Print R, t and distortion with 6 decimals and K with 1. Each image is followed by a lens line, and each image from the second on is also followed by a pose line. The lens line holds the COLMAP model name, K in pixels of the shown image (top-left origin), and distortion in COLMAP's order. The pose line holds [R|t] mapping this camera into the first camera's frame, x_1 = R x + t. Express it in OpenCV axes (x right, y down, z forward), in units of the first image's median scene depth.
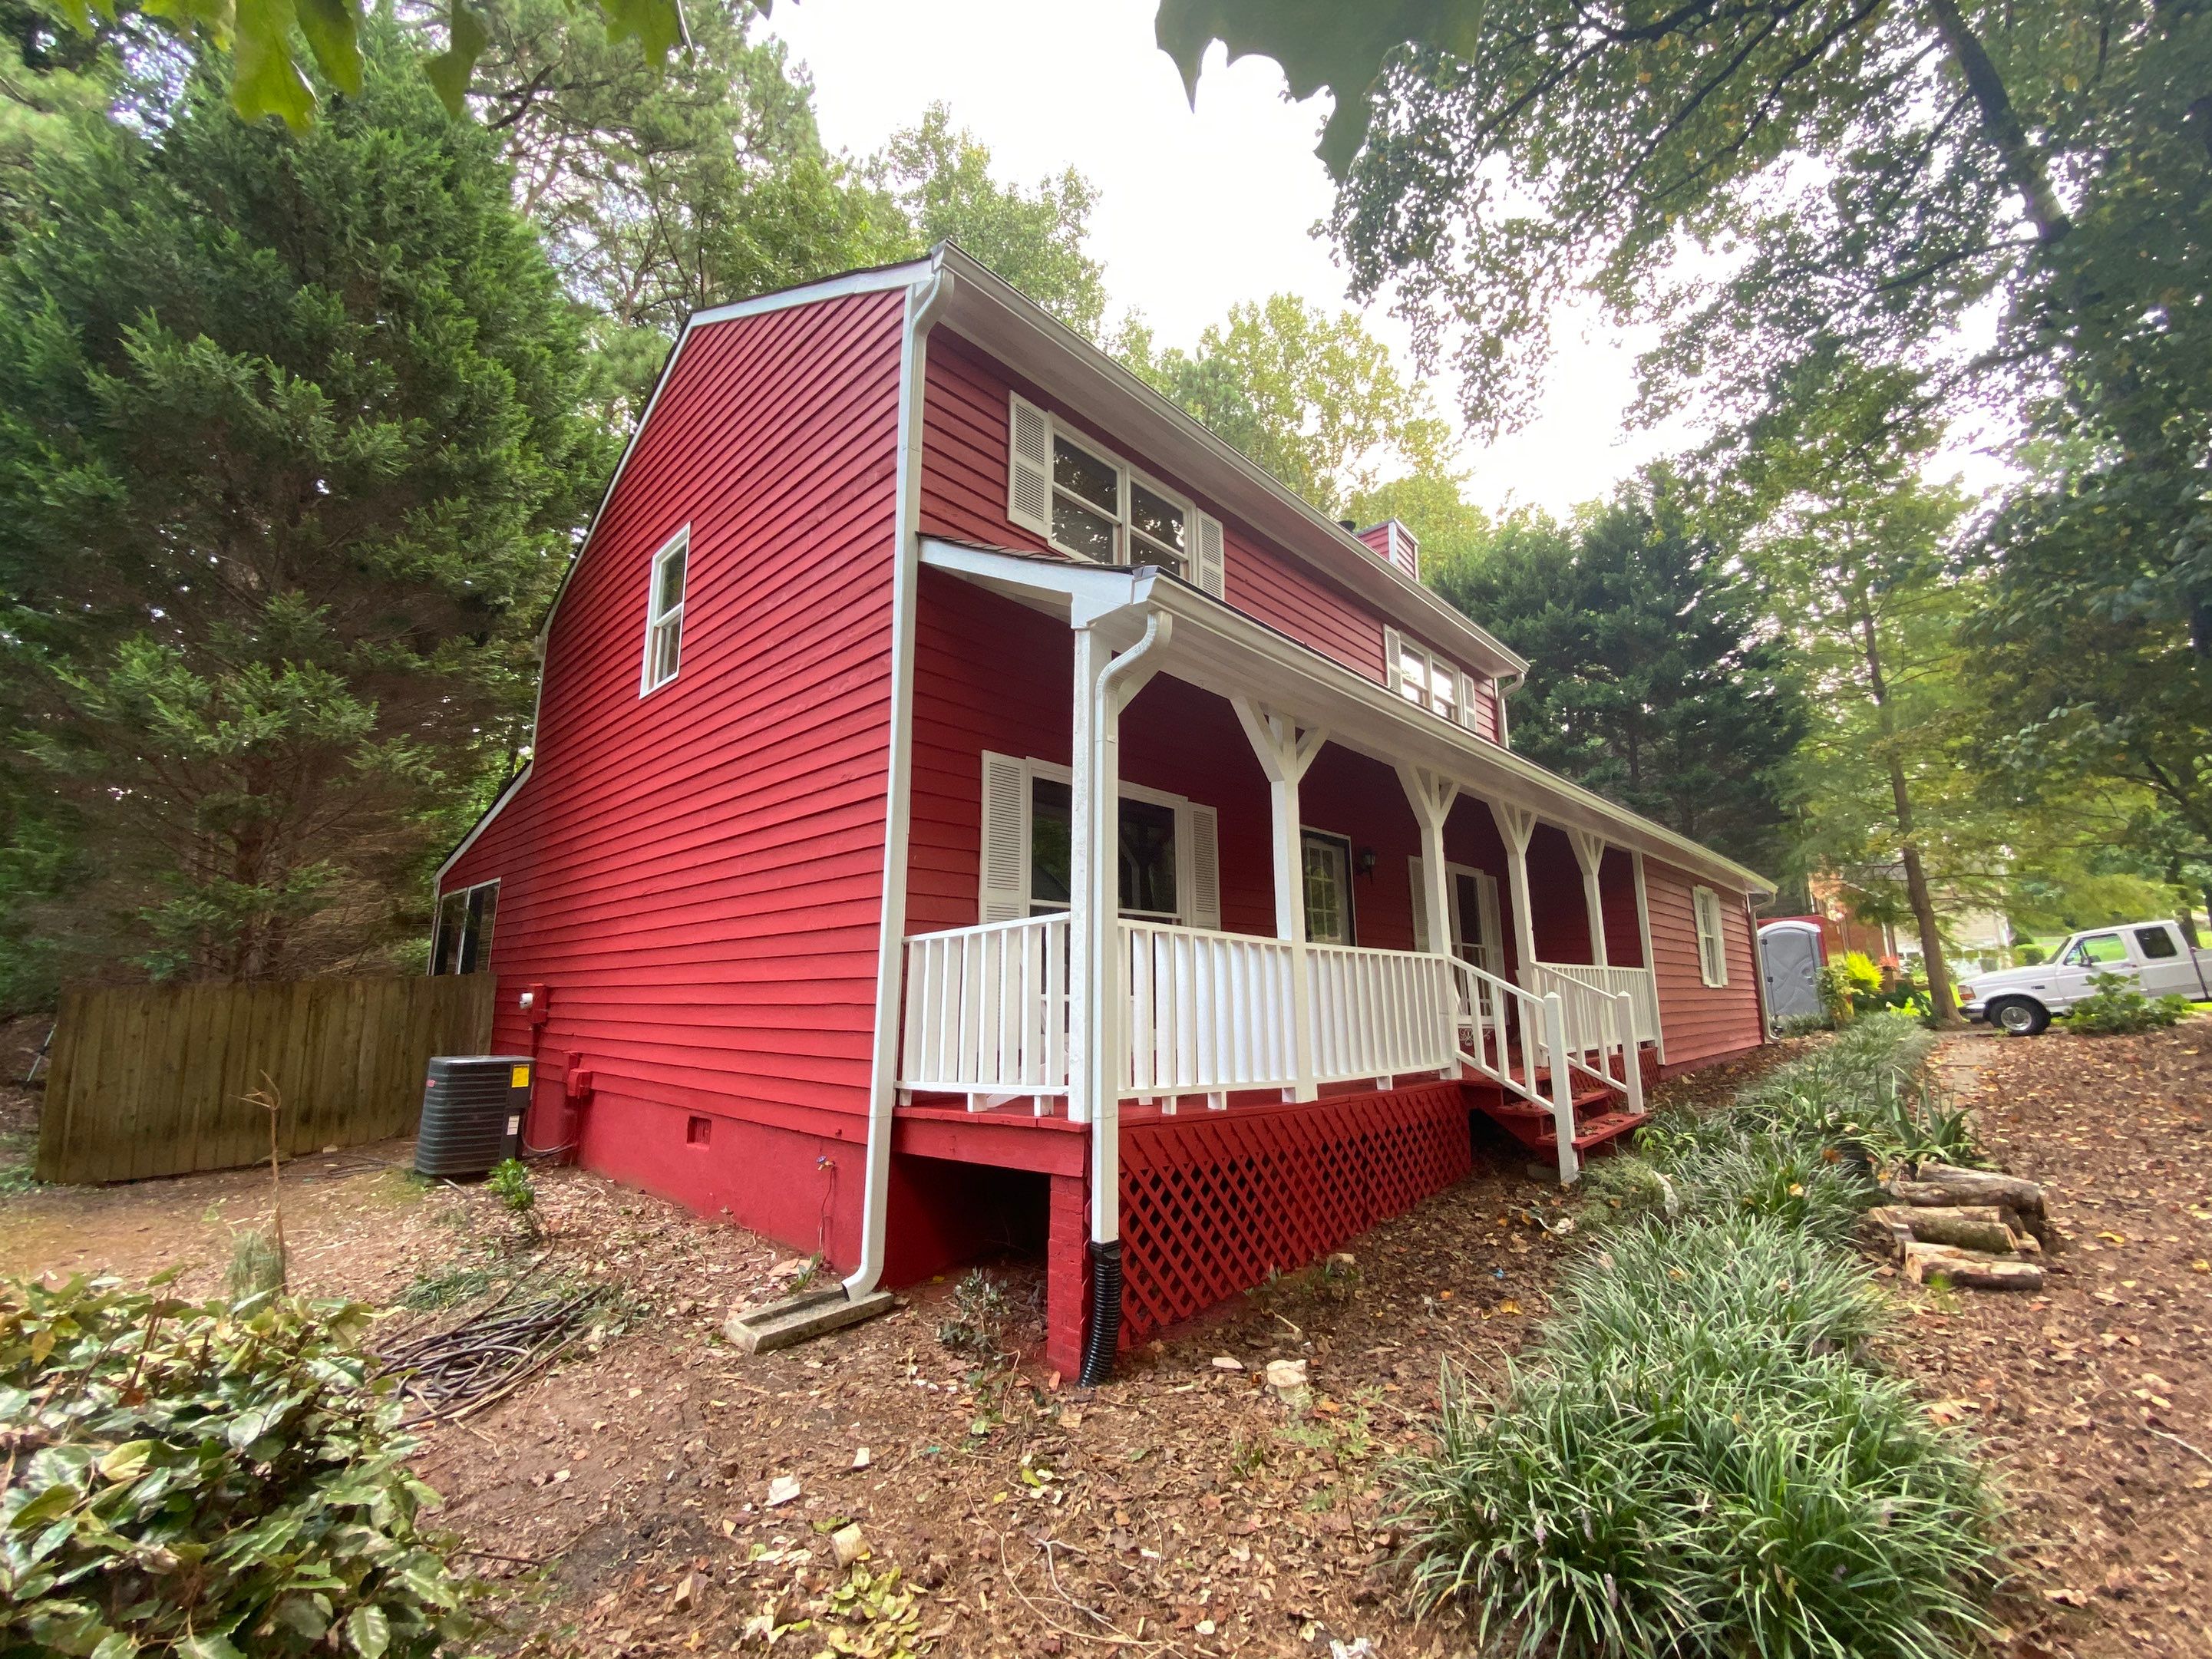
lens RADIAL K [[880.6, 0, 1113.4], [0, 880.6, 821.5], [0, 0, 1]] dist [0.050854, -0.030085]
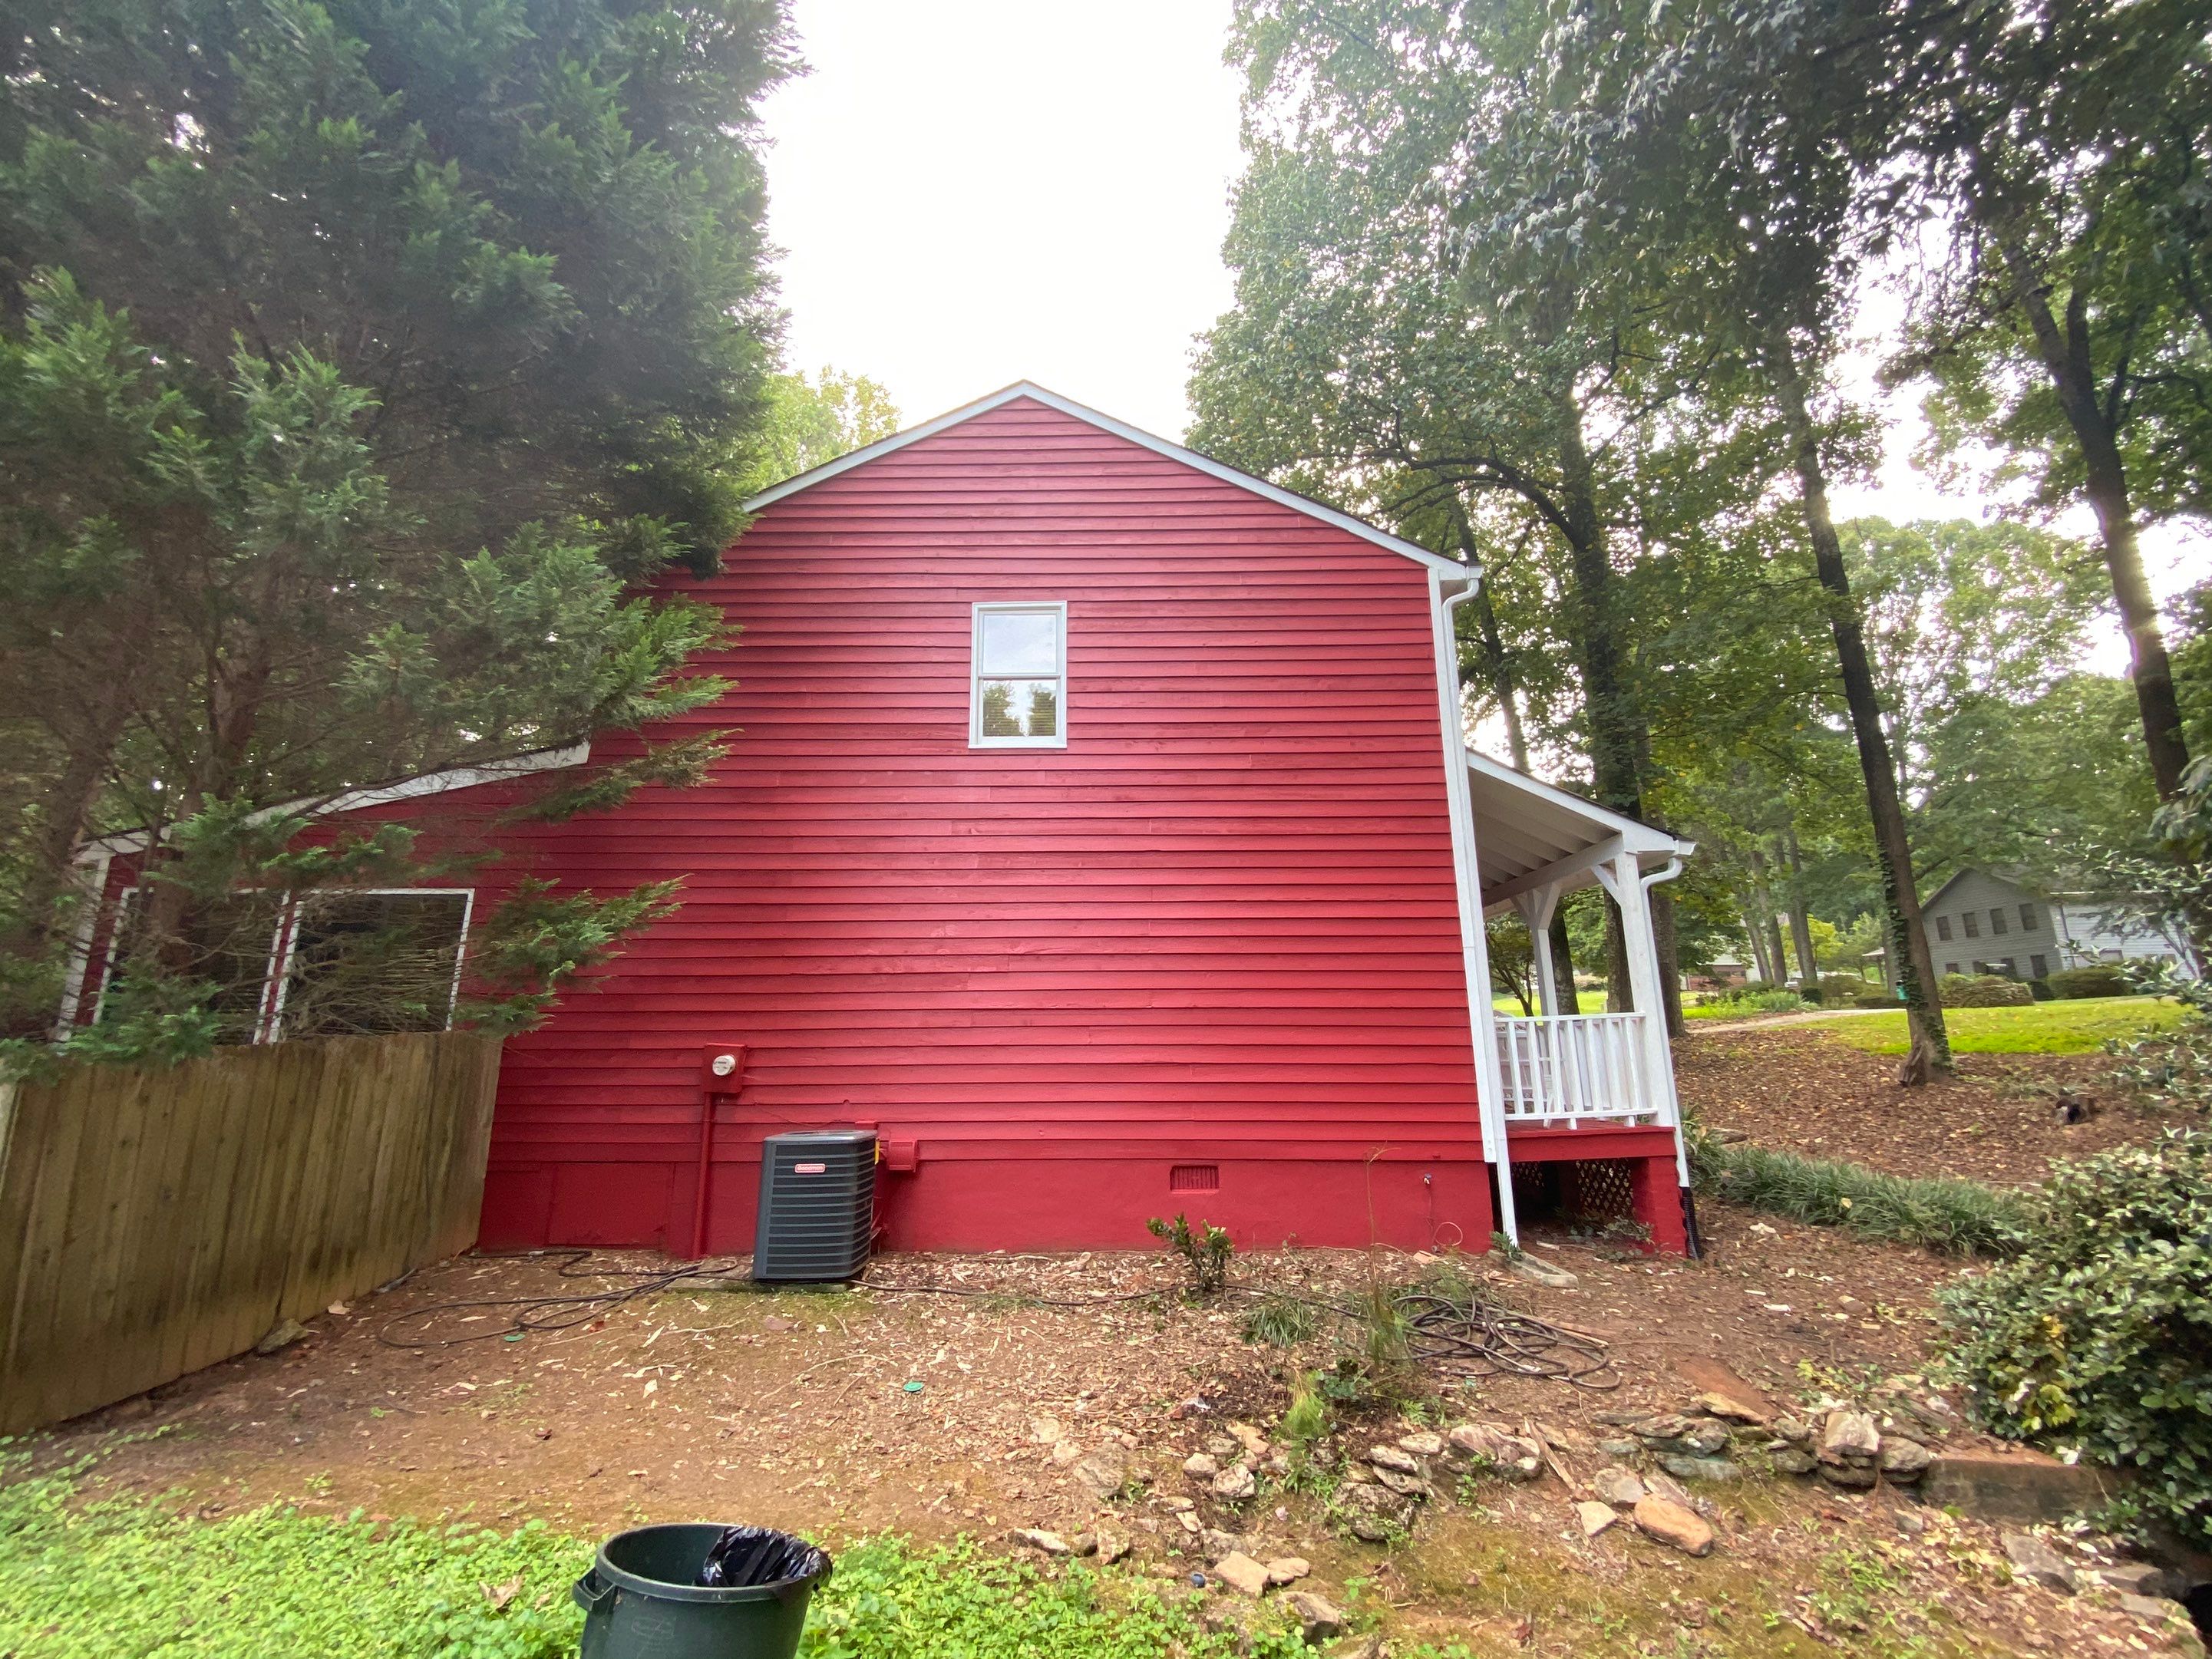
lens RADIAL K [[880.2, 0, 1106.0], [0, 880.2, 829.5], [0, 0, 1]] dist [0.035400, -0.025320]
pose [[0.737062, 0.146201, 0.659822, -0.906662], [-0.127888, 0.988853, -0.076248, 0.003937], [-0.663615, -0.028184, 0.747543, 0.155660]]
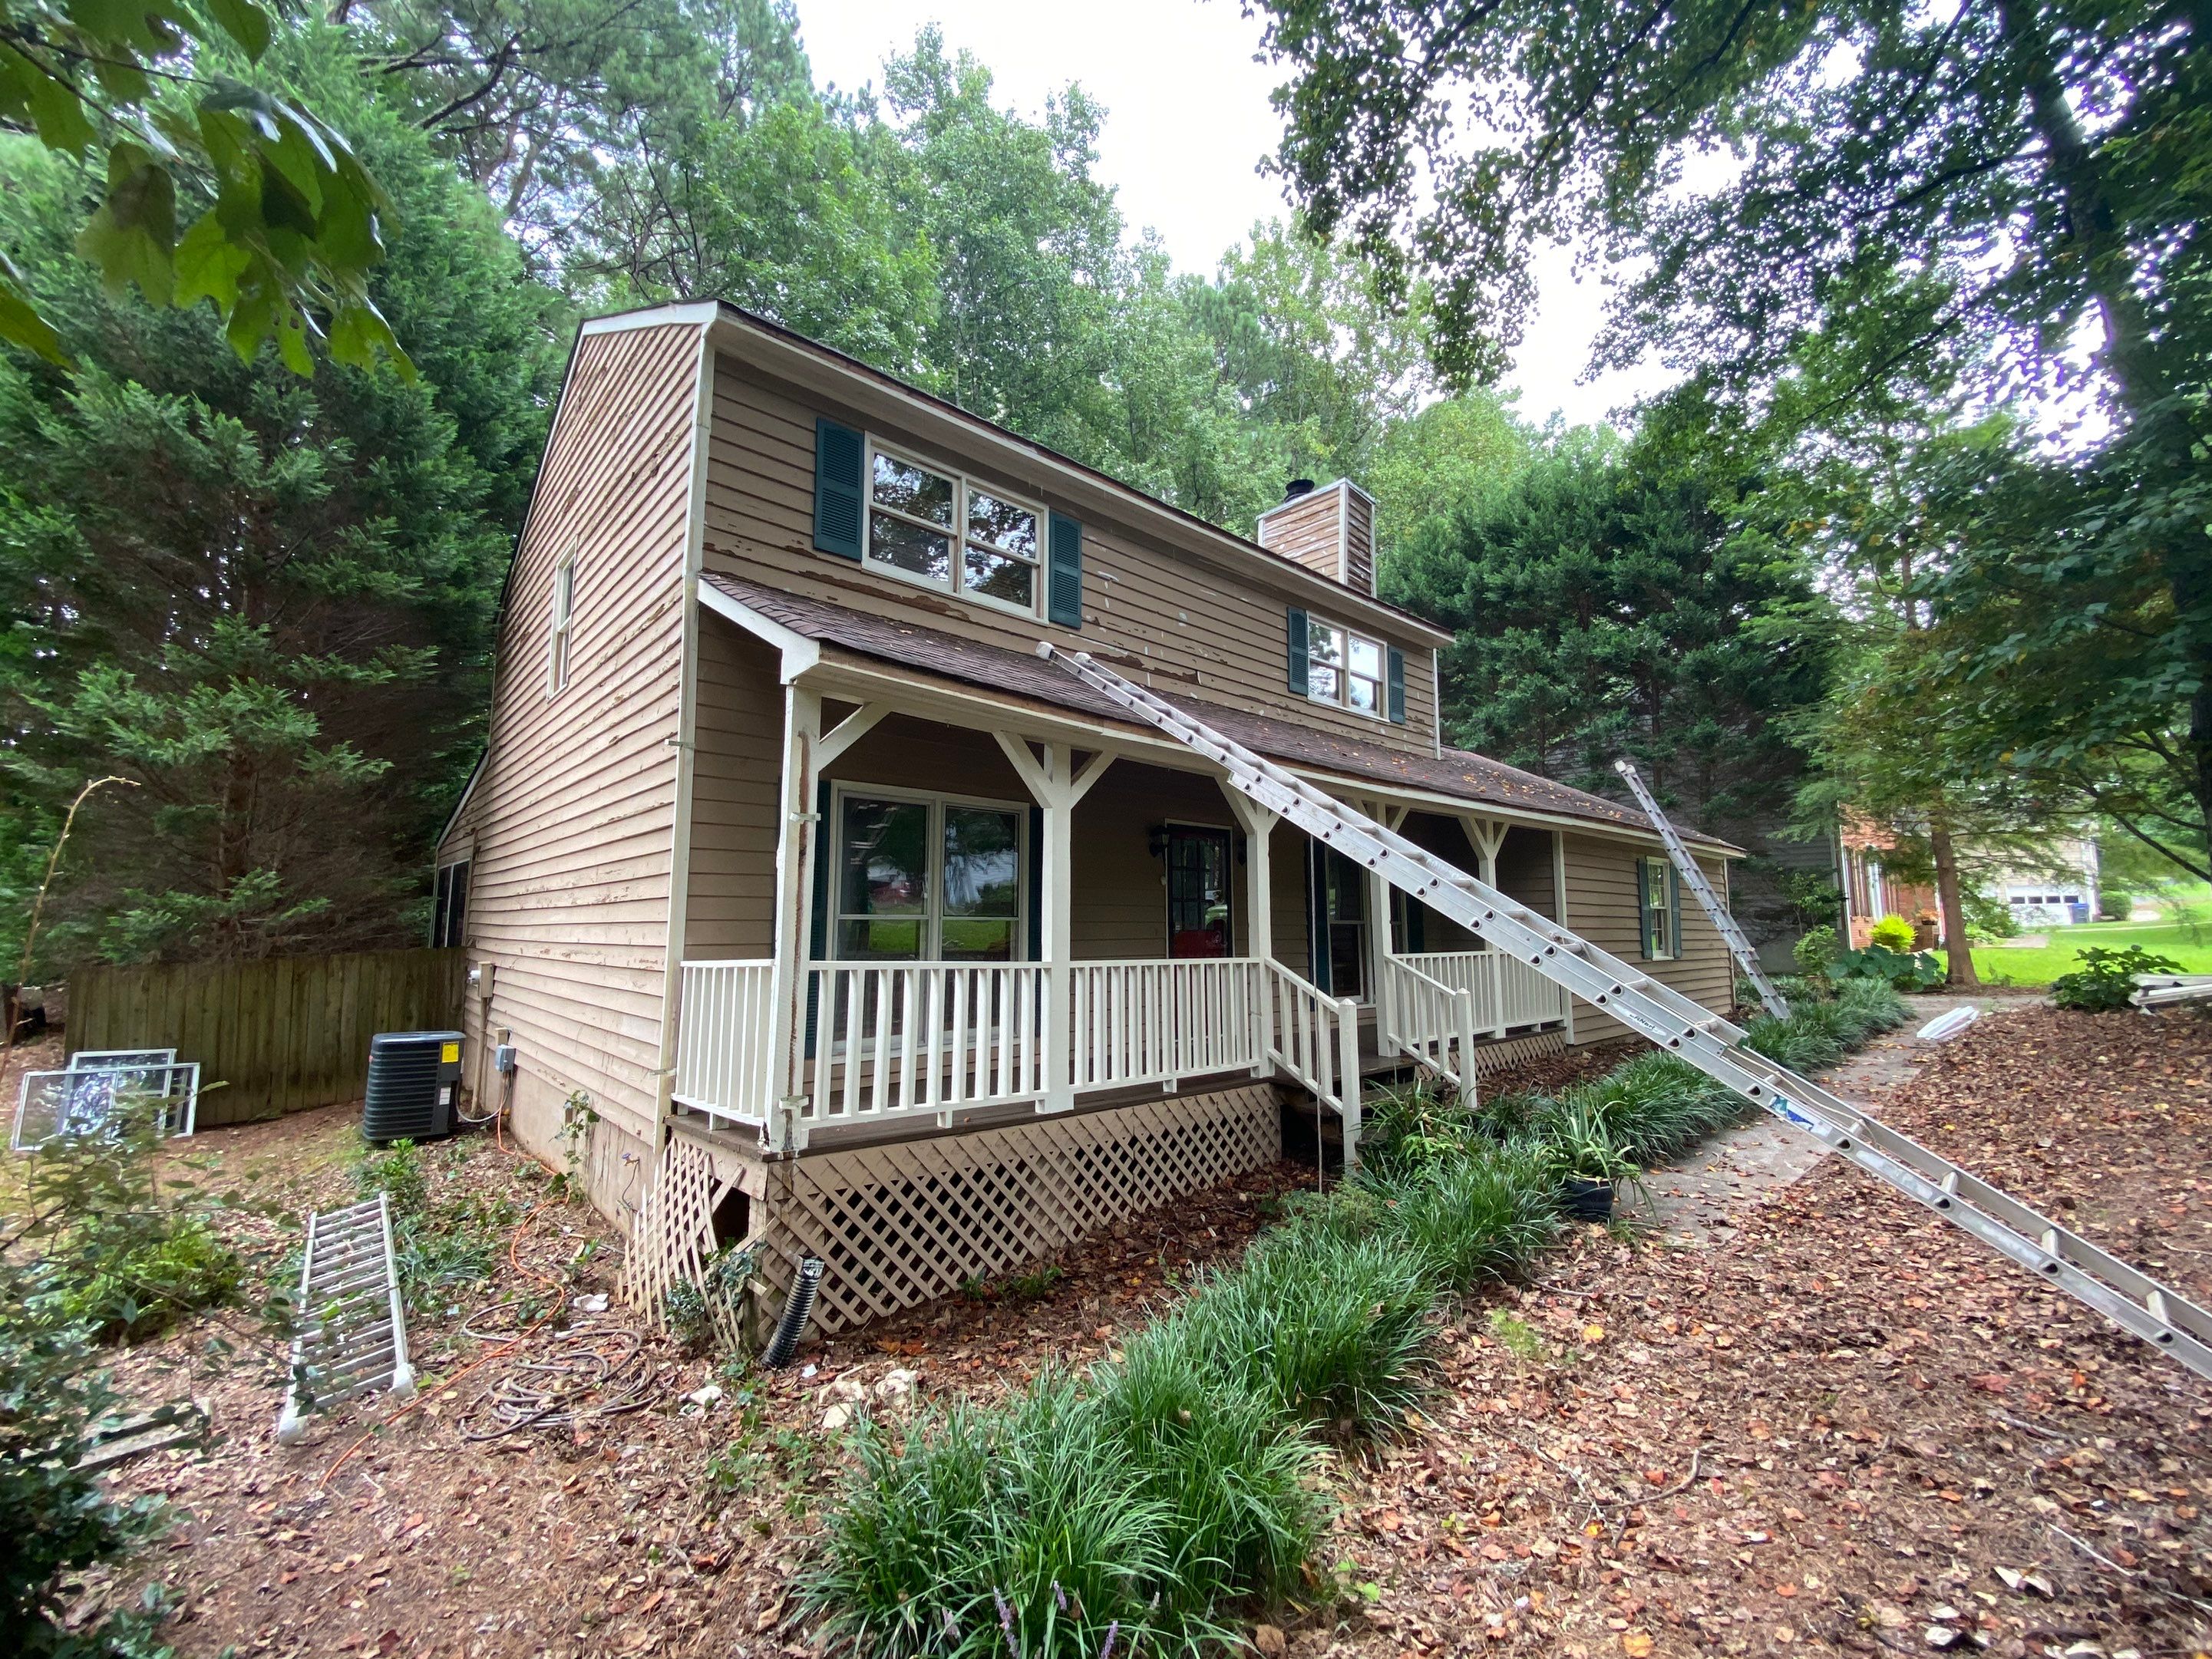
lens RADIAL K [[880.2, 0, 1106.0], [0, 880.2, 829.5], [0, 0, 1]] dist [0.035400, -0.025320]
pose [[0.997552, -0.003709, -0.069832, 0.189568], [0.009299, 0.996760, 0.079898, -0.060188], [0.069310, -0.080352, 0.994354, -0.018492]]
